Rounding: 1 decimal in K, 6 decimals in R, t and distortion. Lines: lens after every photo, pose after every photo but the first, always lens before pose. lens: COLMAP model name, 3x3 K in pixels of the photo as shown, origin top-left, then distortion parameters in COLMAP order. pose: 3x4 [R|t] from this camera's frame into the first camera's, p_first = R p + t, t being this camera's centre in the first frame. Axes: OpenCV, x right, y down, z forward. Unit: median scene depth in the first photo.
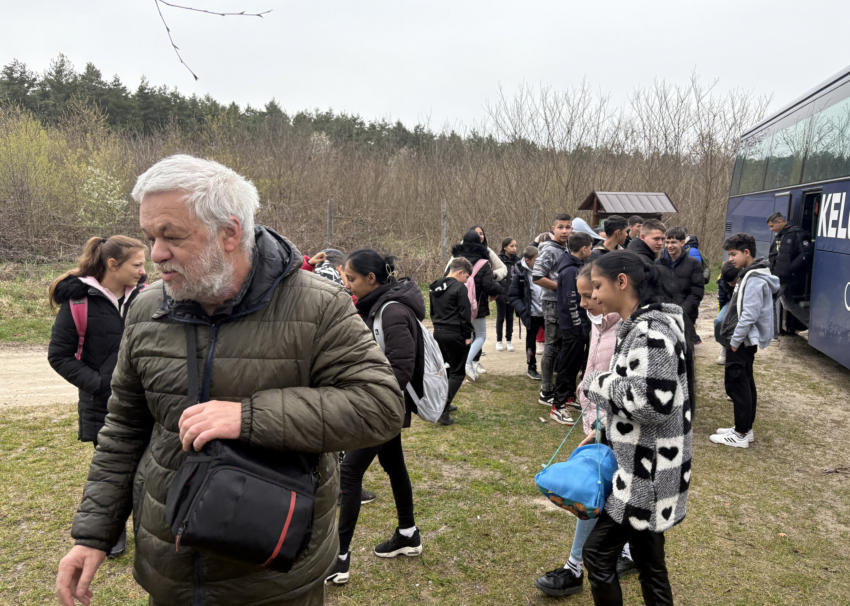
lens RADIAL K [[641.3, 0, 425.0], [0, 641.3, 303.0], [0, 0, 1]] dist [0.044044, -0.050669]
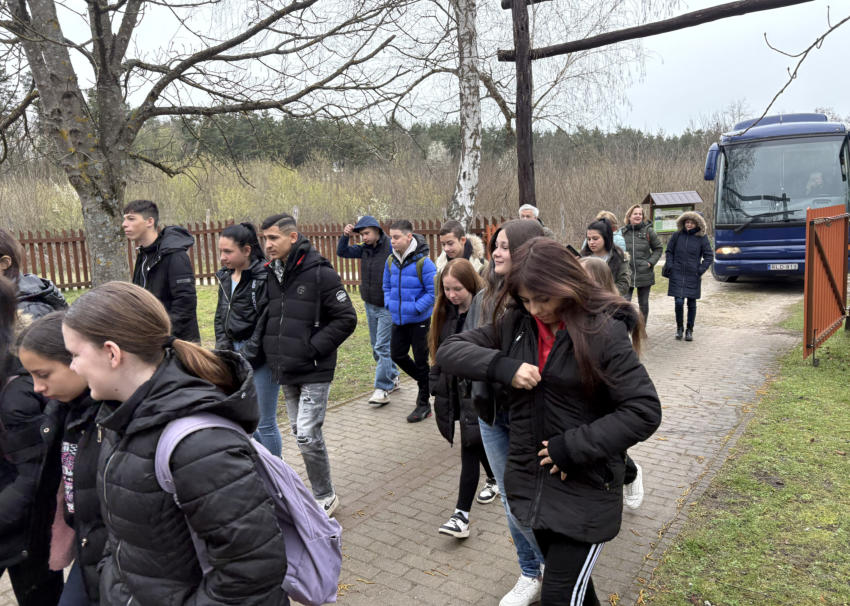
lens RADIAL K [[641.3, 0, 425.0], [0, 641.3, 303.0], [0, 0, 1]] dist [0.044044, -0.050669]
pose [[0.984940, -0.037127, -0.168864, -0.042626], [0.037768, 0.999286, 0.000581, 0.079540], [0.168722, -0.006950, 0.985639, -0.661322]]
